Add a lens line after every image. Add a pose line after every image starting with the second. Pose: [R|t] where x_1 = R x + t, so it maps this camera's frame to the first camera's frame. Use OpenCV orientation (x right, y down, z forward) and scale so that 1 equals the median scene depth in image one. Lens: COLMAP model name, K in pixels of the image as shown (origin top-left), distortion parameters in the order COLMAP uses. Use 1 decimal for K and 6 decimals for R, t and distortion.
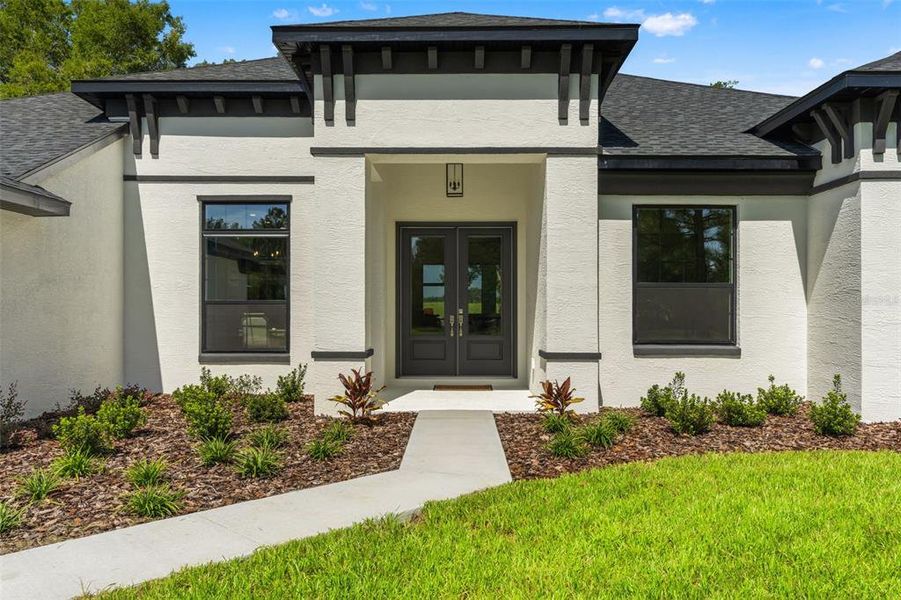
lens RADIAL K [[552.7, 0, 454.5], [0, 552.7, 302.9], [0, 0, 1]] dist [-0.004580, -0.001242]
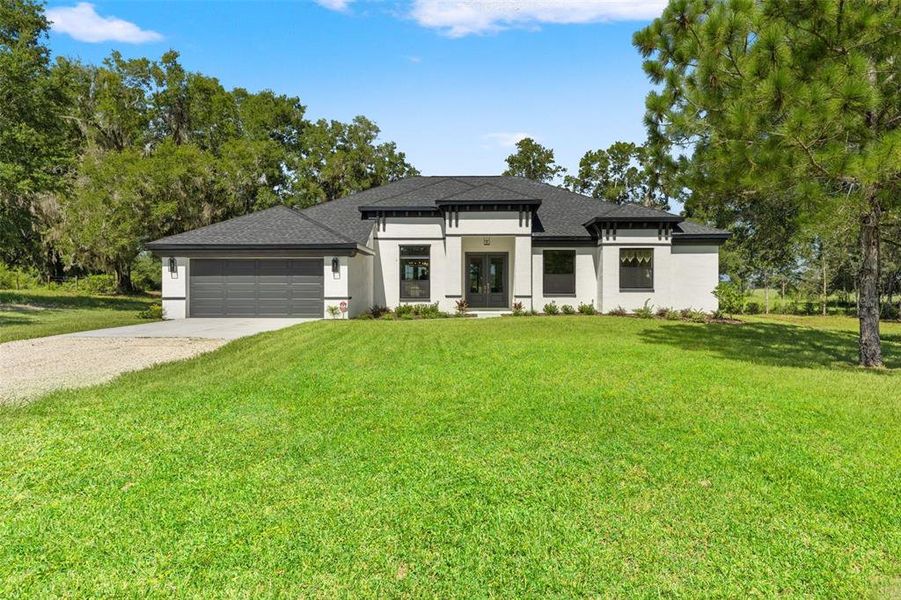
lens RADIAL K [[552.7, 0, 454.5], [0, 552.7, 302.9], [0, 0, 1]] dist [-0.004580, -0.001242]
pose [[0.999852, -0.001860, -0.017083, -0.145076], [0.002348, 0.999588, 0.028603, 0.038377], [0.017023, -0.028639, 0.999445, -2.326141]]
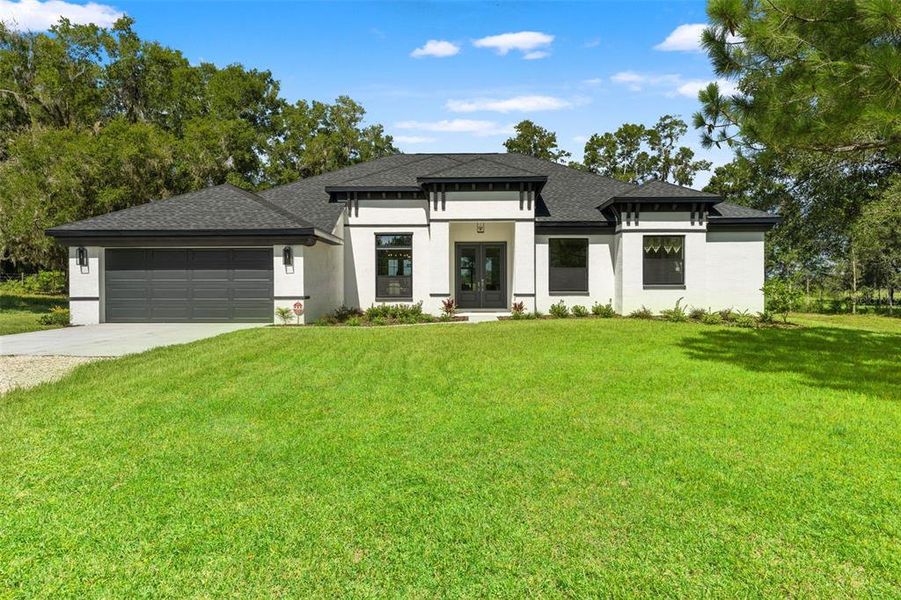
lens RADIAL K [[552.7, 0, 454.5], [0, 552.7, 302.9], [0, 0, 1]] dist [-0.004580, -0.001242]
pose [[0.999880, -0.004074, -0.014936, -0.094449], [0.004577, 0.999419, 0.033769, 0.041422], [0.014790, -0.033833, 0.999318, -1.727805]]
